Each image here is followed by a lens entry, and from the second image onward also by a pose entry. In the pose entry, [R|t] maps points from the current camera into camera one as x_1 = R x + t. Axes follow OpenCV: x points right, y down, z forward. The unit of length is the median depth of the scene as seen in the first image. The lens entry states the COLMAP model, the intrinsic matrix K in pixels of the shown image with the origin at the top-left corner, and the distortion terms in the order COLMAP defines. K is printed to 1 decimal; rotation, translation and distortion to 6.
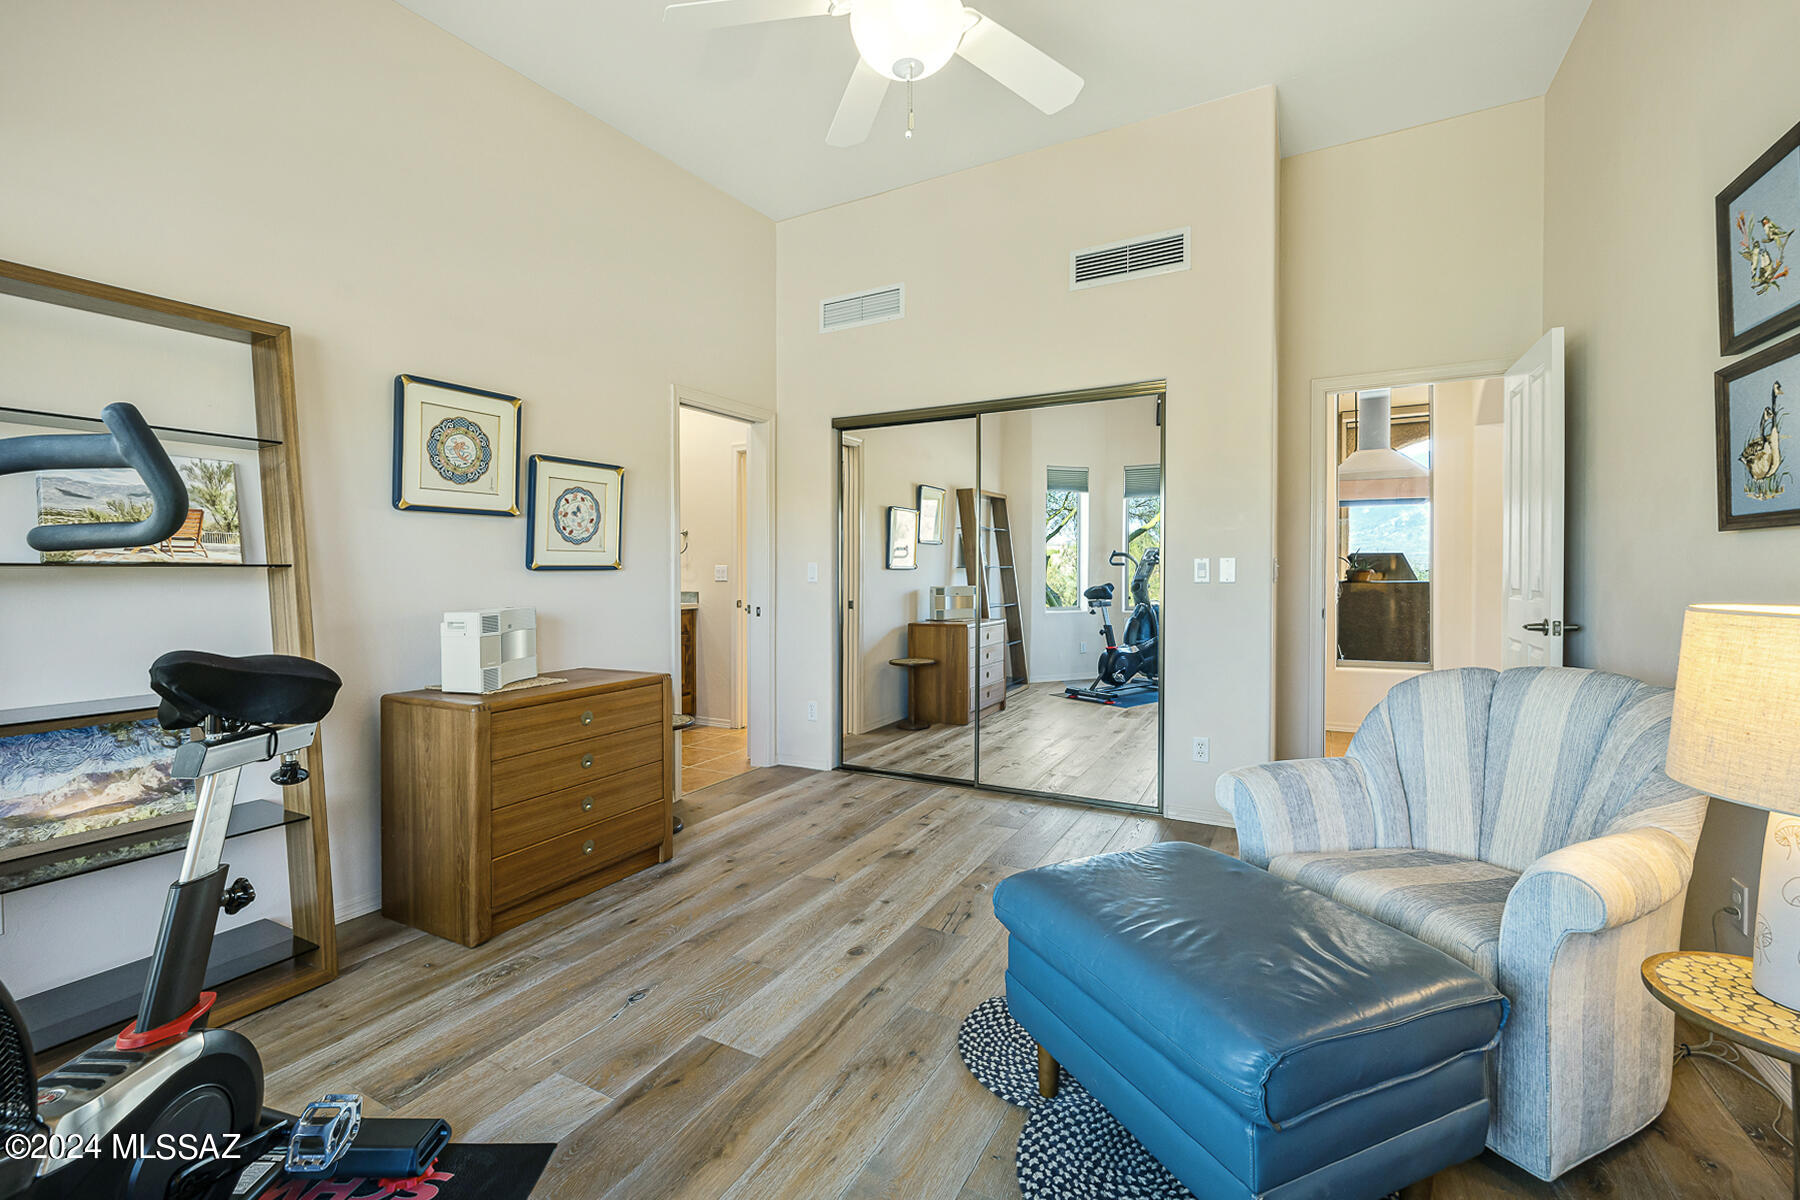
lens RADIAL K [[780.0, 0, 895.2], [0, 780.0, 572.8], [0, 0, 1]] dist [0.002121, 0.000274]
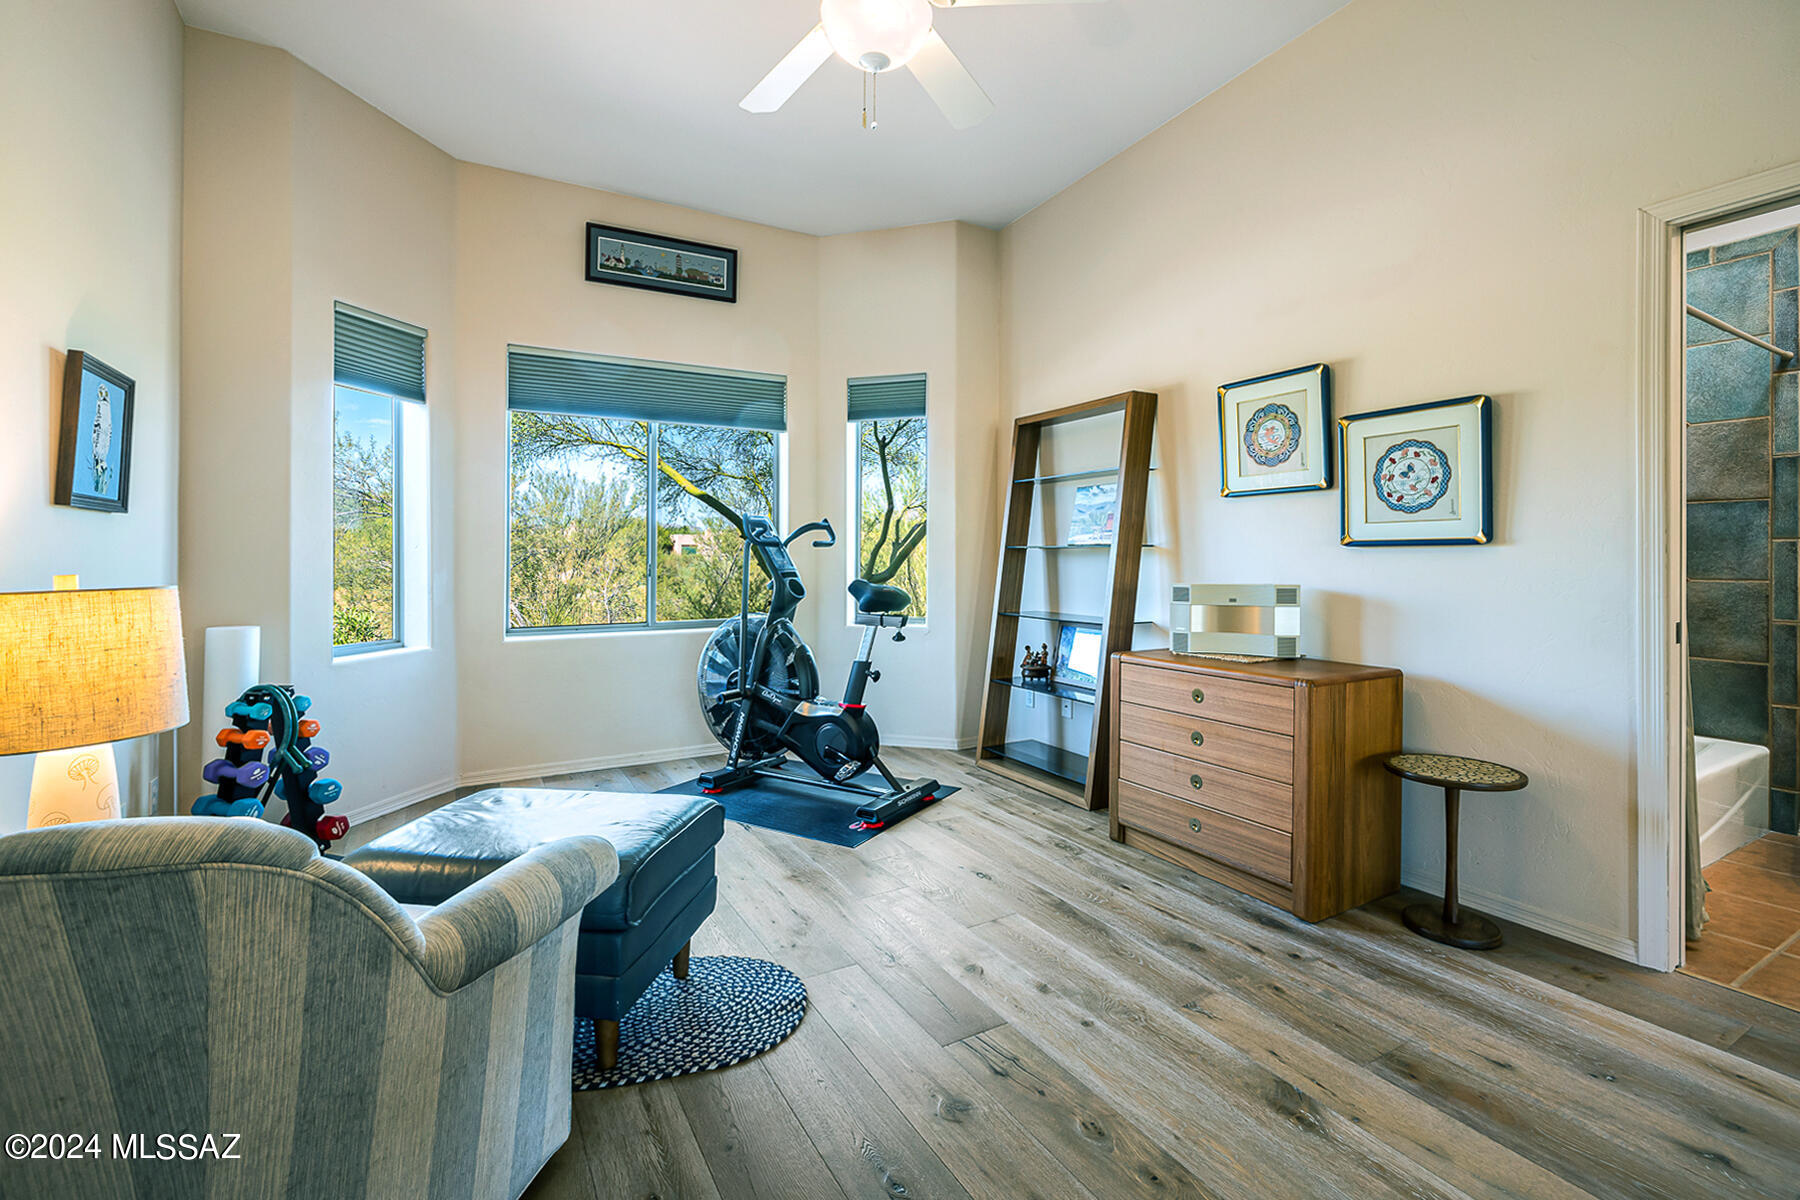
lens RADIAL K [[780.0, 0, 895.2], [0, 780.0, 572.8], [0, 0, 1]] dist [0.002121, 0.000274]
pose [[-0.529264, 0.021425, -0.848187, 0.563333], [0.003762, 0.999731, 0.022906, 0.003322], [0.848449, 0.008932, -0.529202, 1.041565]]
